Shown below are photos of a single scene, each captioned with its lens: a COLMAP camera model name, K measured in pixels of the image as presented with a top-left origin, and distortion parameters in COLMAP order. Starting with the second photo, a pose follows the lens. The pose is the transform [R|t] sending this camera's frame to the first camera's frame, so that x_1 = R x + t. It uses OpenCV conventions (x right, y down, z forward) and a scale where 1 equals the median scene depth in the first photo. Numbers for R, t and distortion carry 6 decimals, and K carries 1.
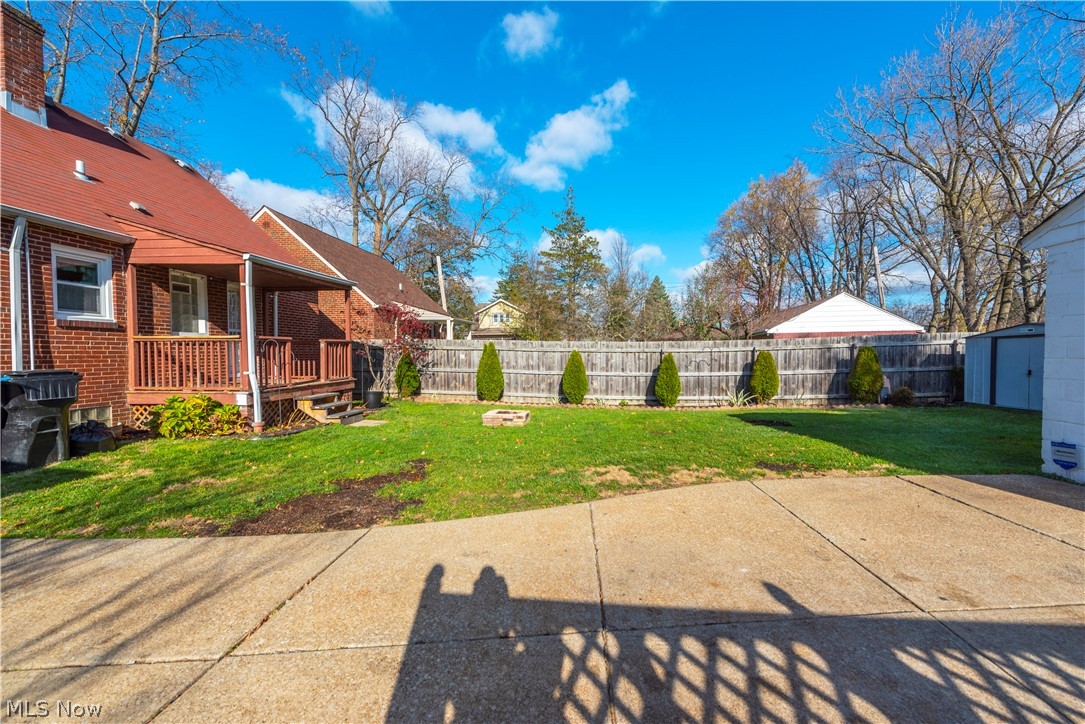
lens RADIAL K [[429.7, 0, 540.9], [0, 429.7, 361.4], [0, 0, 1]] dist [0.008434, -0.000110]
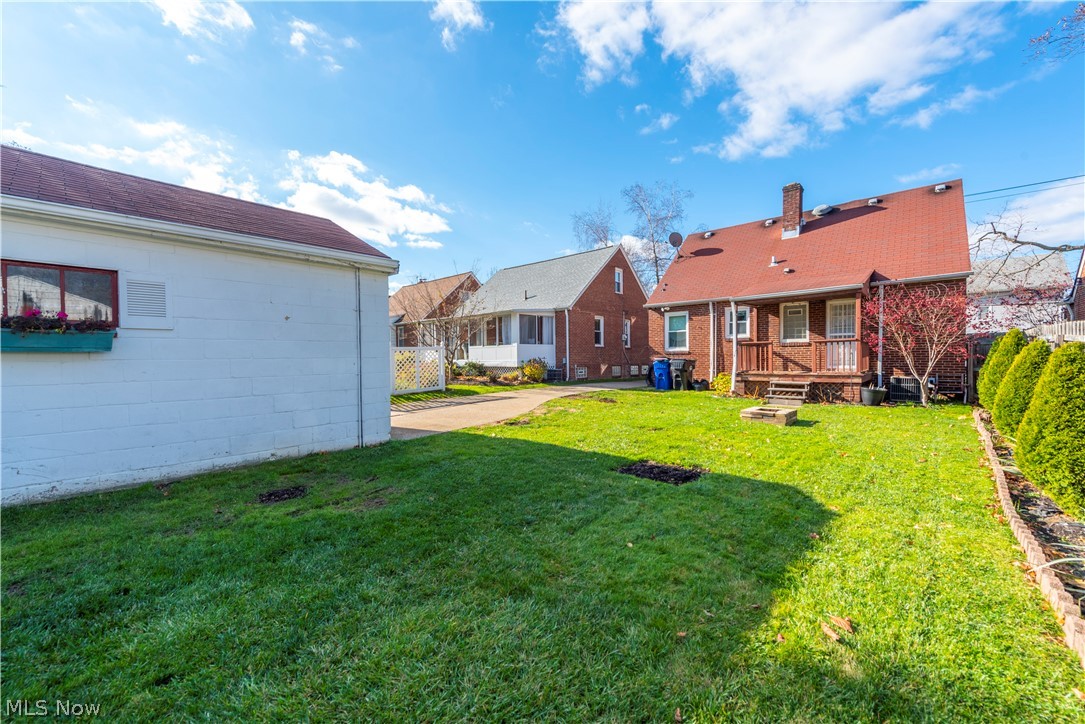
lens RADIAL K [[408.3, 0, 542.5], [0, 408.3, 362.0], [0, 0, 1]] dist [0.001078, 0.000016]
pose [[-0.582189, 0.019604, -0.812817, 0.936230], [-0.004915, 0.999606, 0.027629, -0.015909], [0.813039, 0.020080, -0.581863, 1.041834]]
